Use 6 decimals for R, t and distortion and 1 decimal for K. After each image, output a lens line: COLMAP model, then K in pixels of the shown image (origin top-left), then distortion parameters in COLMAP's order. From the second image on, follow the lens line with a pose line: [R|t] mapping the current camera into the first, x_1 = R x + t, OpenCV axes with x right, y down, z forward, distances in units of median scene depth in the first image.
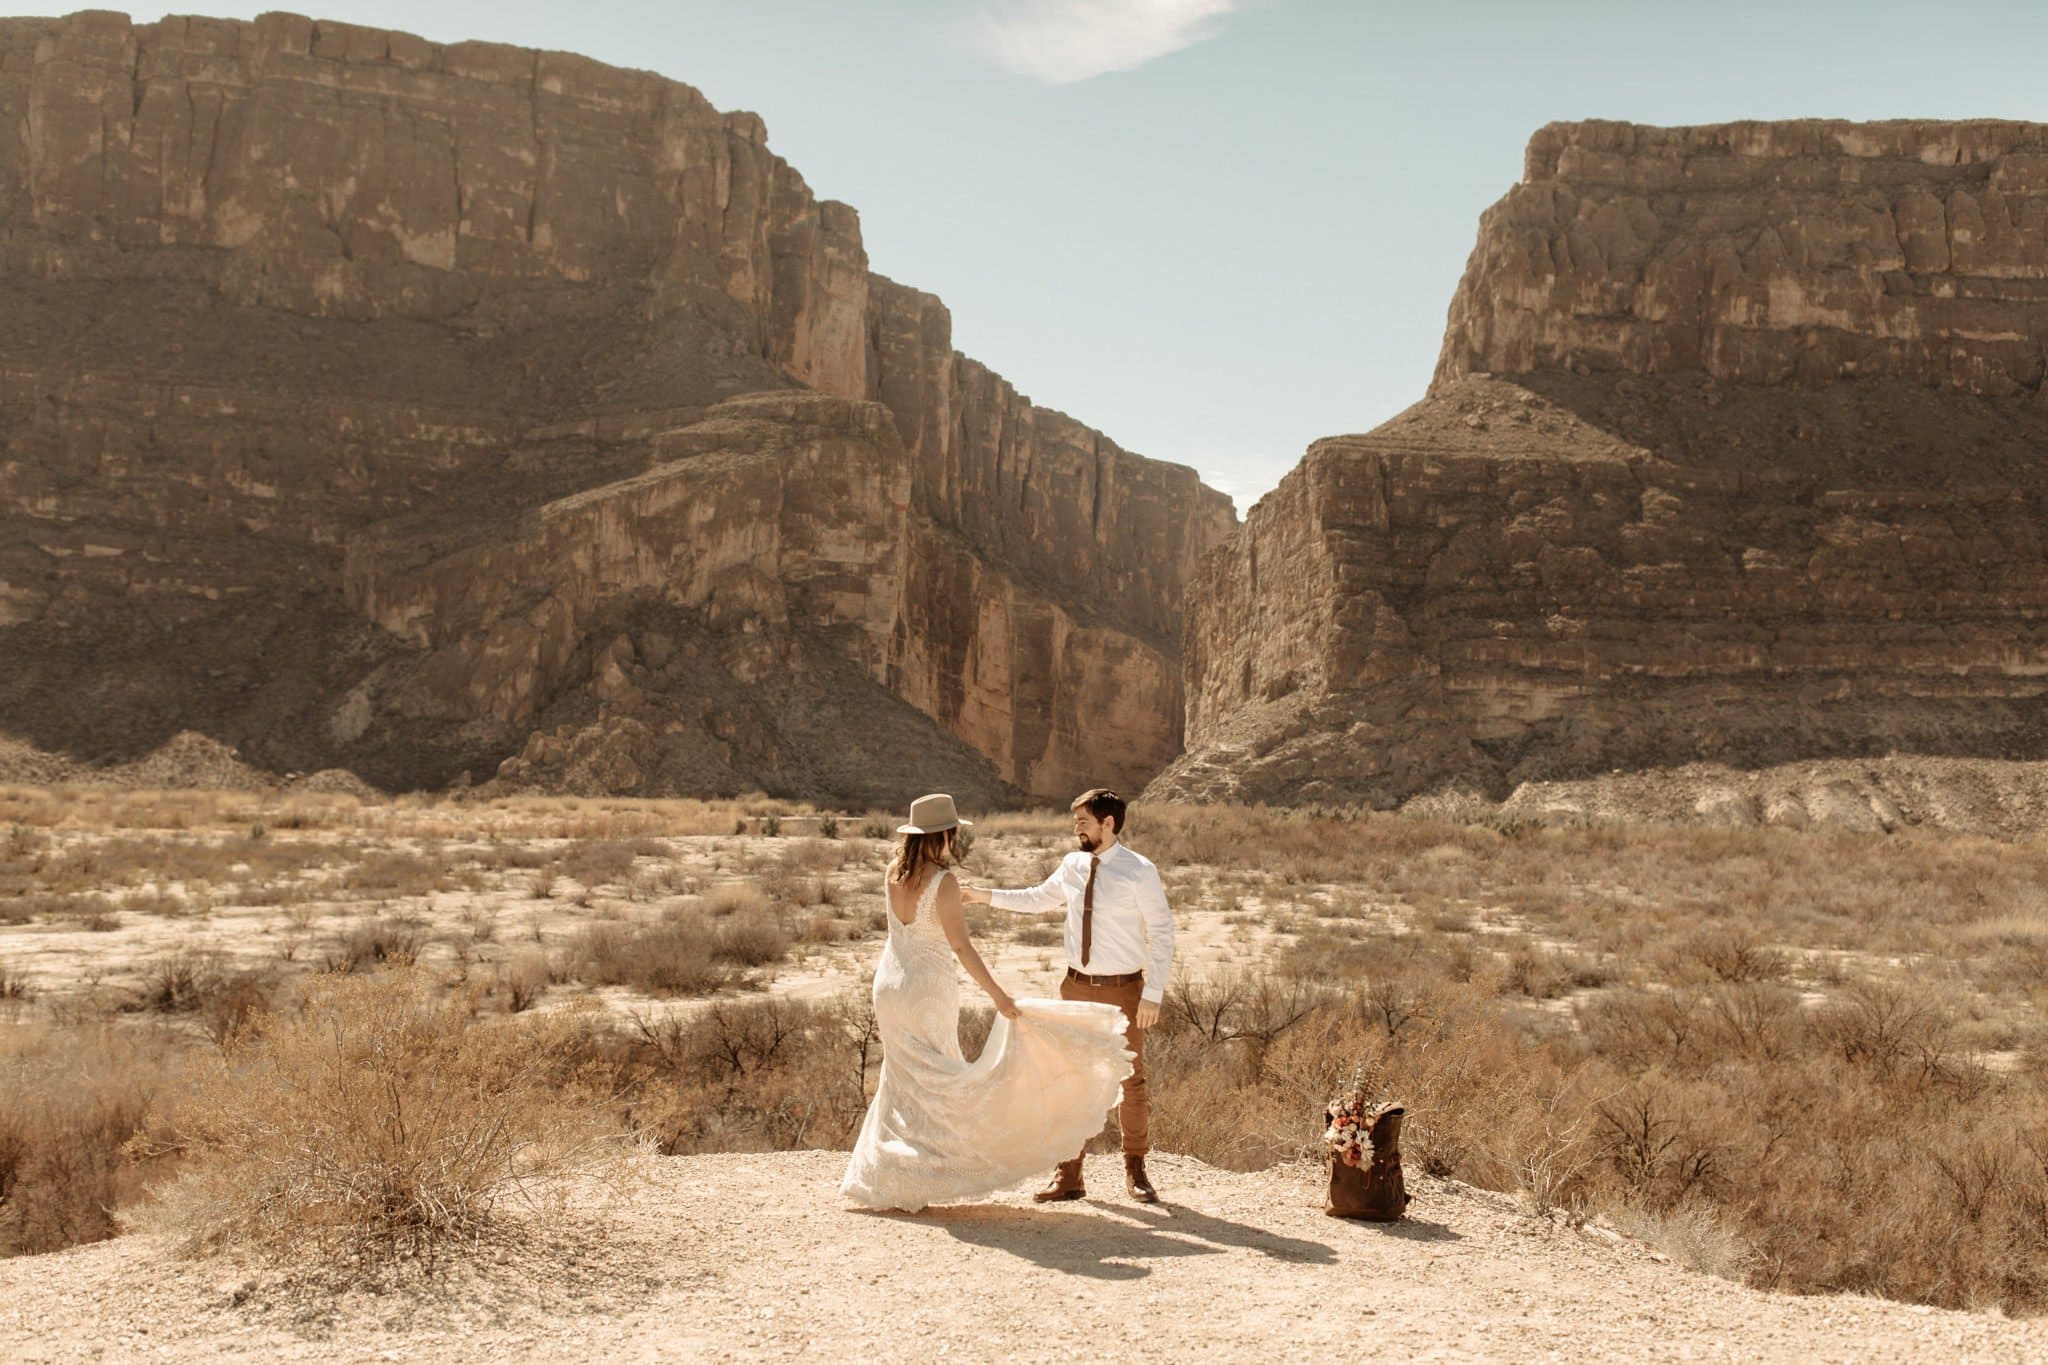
lens RADIAL K [[2520.2, 0, 1014.6], [0, 2520.2, 603.4], [0, 0, 1]] dist [0.013700, -0.027900]
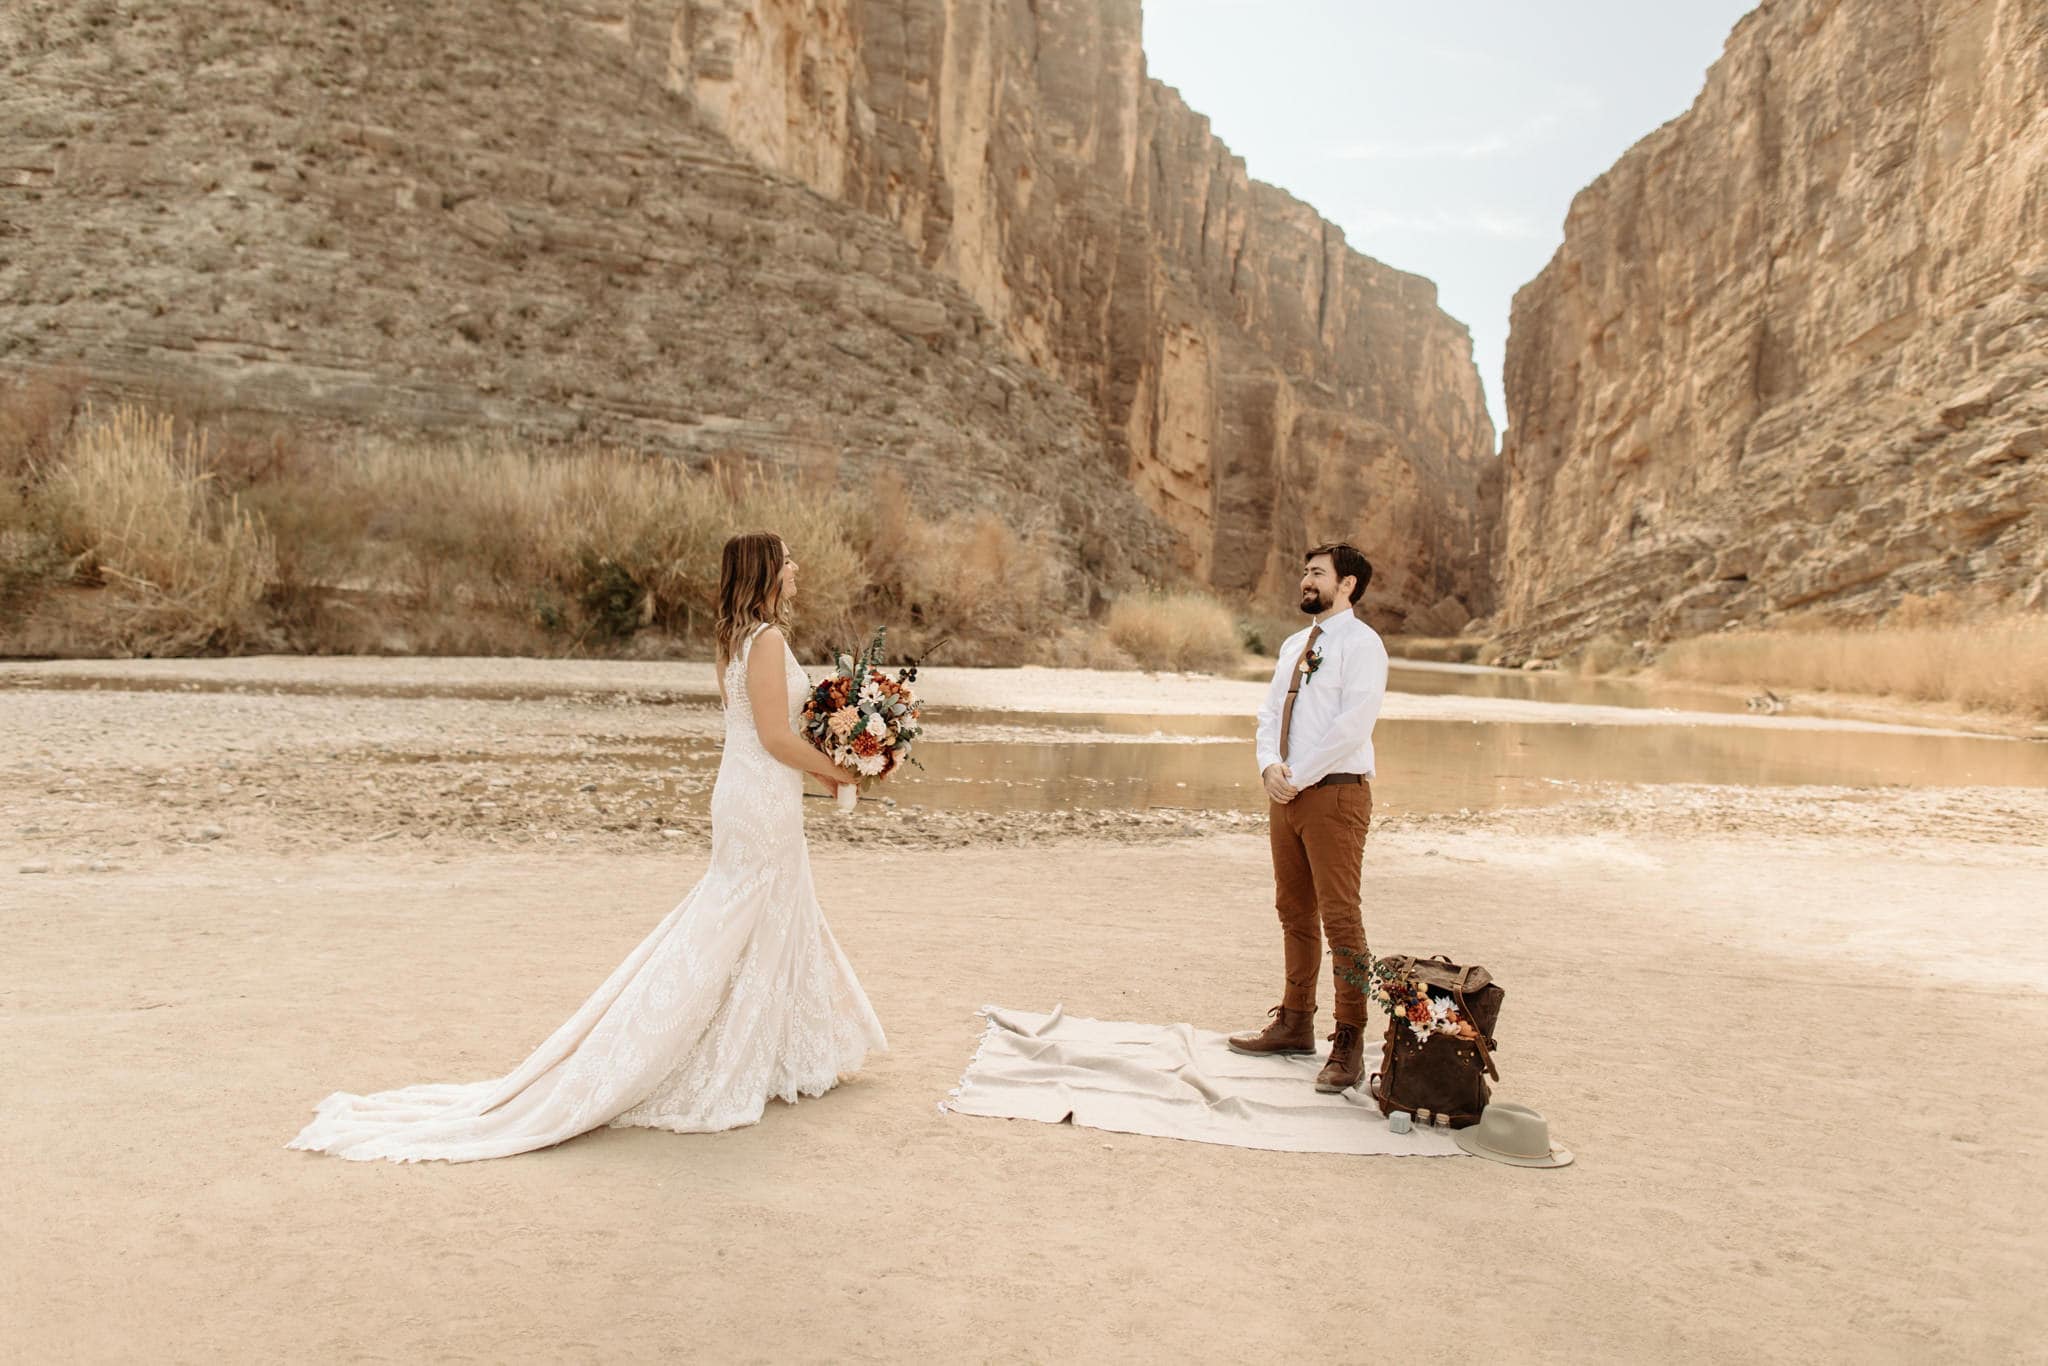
lens RADIAL K [[749.5, 0, 1091.8], [0, 749.5, 684.9], [0, 0, 1]] dist [0.001902, -0.000240]
pose [[0.986604, 0.025032, -0.161203, 0.000622], [-0.011278, 0.996259, 0.085677, 0.075530], [0.162745, -0.082711, 0.983195, 0.851817]]
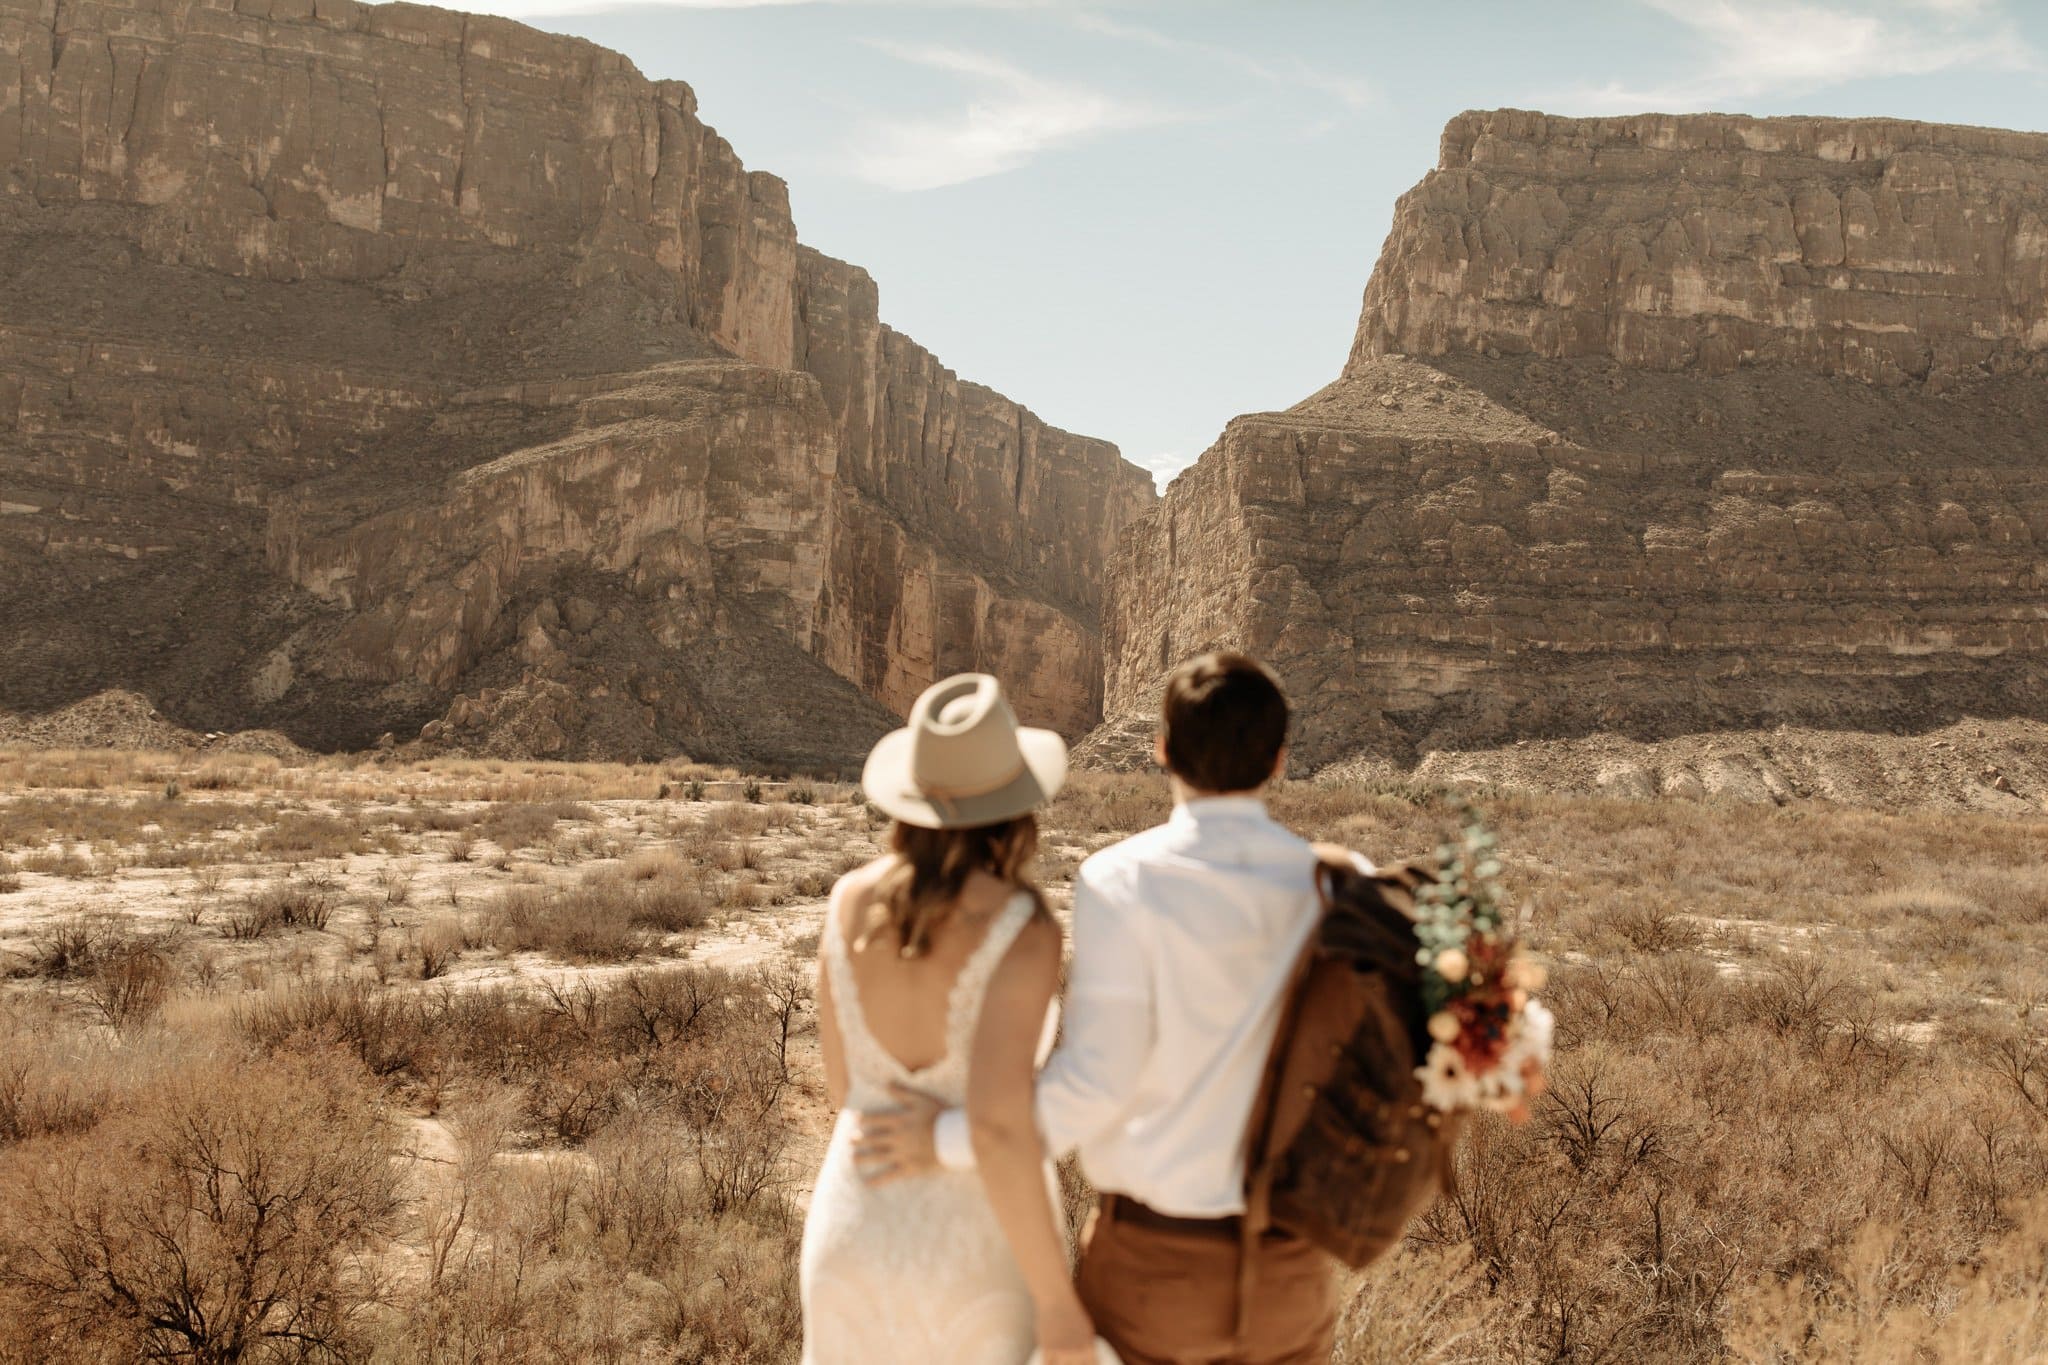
lens RADIAL K [[2399.4, 0, 1027.1], [0, 2399.4, 643.8], [0, 0, 1]] dist [0.014761, -0.025283]
pose [[0.999183, 0.010049, 0.039154, -0.001910], [-0.011066, 0.999605, 0.025849, 0.003151], [-0.038879, -0.026262, 0.998899, 0.034248]]
